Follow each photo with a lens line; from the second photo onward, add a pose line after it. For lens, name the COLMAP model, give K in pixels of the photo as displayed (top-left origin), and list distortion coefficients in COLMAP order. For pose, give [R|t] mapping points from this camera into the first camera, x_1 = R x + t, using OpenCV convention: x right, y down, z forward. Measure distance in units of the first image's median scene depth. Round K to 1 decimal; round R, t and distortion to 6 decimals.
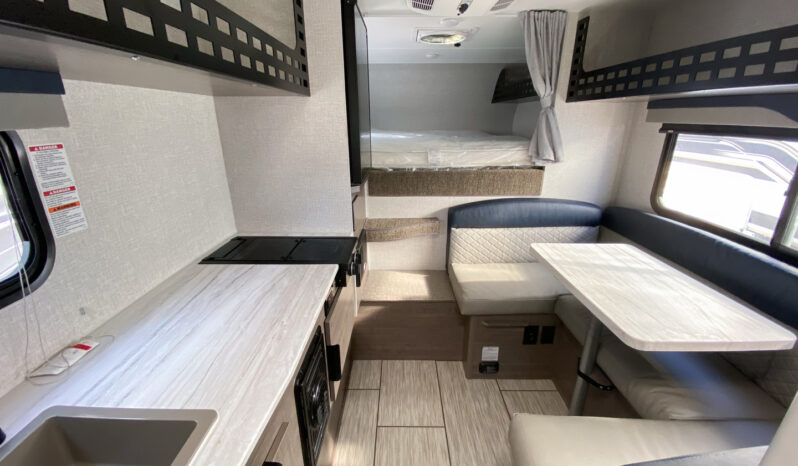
lens RADIAL K [[309.9, 0, 399.0], [0, 309.9, 233.0], [0, 0, 1]] dist [0.002002, -0.014574]
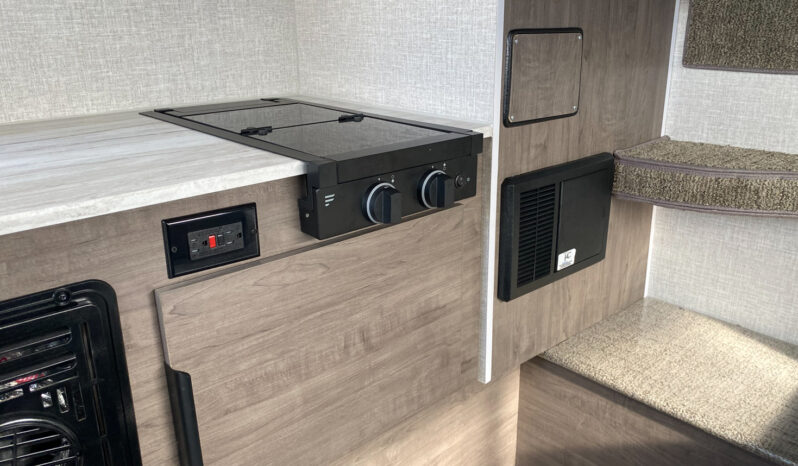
lens RADIAL K [[655.9, 0, 399.0], [0, 655.9, 233.0], [0, 0, 1]] dist [0.001561, -0.009649]
pose [[0.681452, 0.244013, -0.689986, 0.446799], [-0.234498, 0.965875, 0.109984, 0.085619], [0.693277, 0.086852, 0.715418, 0.676227]]
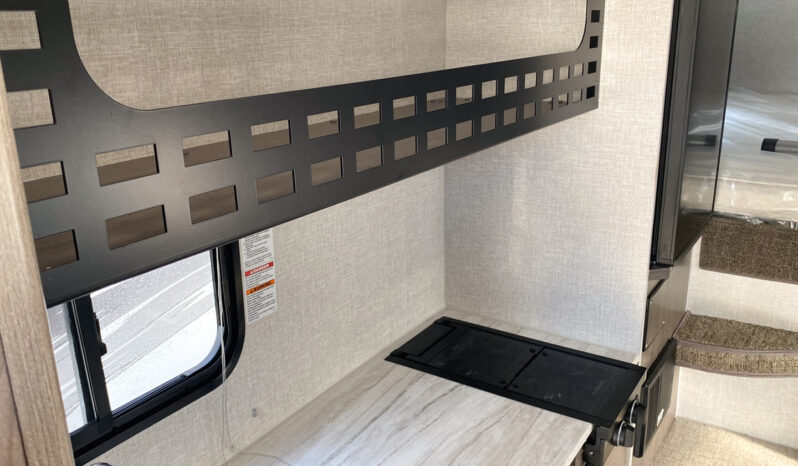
lens RADIAL K [[655.9, 0, 399.0], [0, 655.9, 233.0], [0, 0, 1]] dist [0.001561, -0.009649]
pose [[0.832097, 0.144319, -0.535524, 0.111962], [-0.164093, 0.986385, 0.010855, -0.226871], [0.529800, 0.078843, 0.844450, -0.236043]]
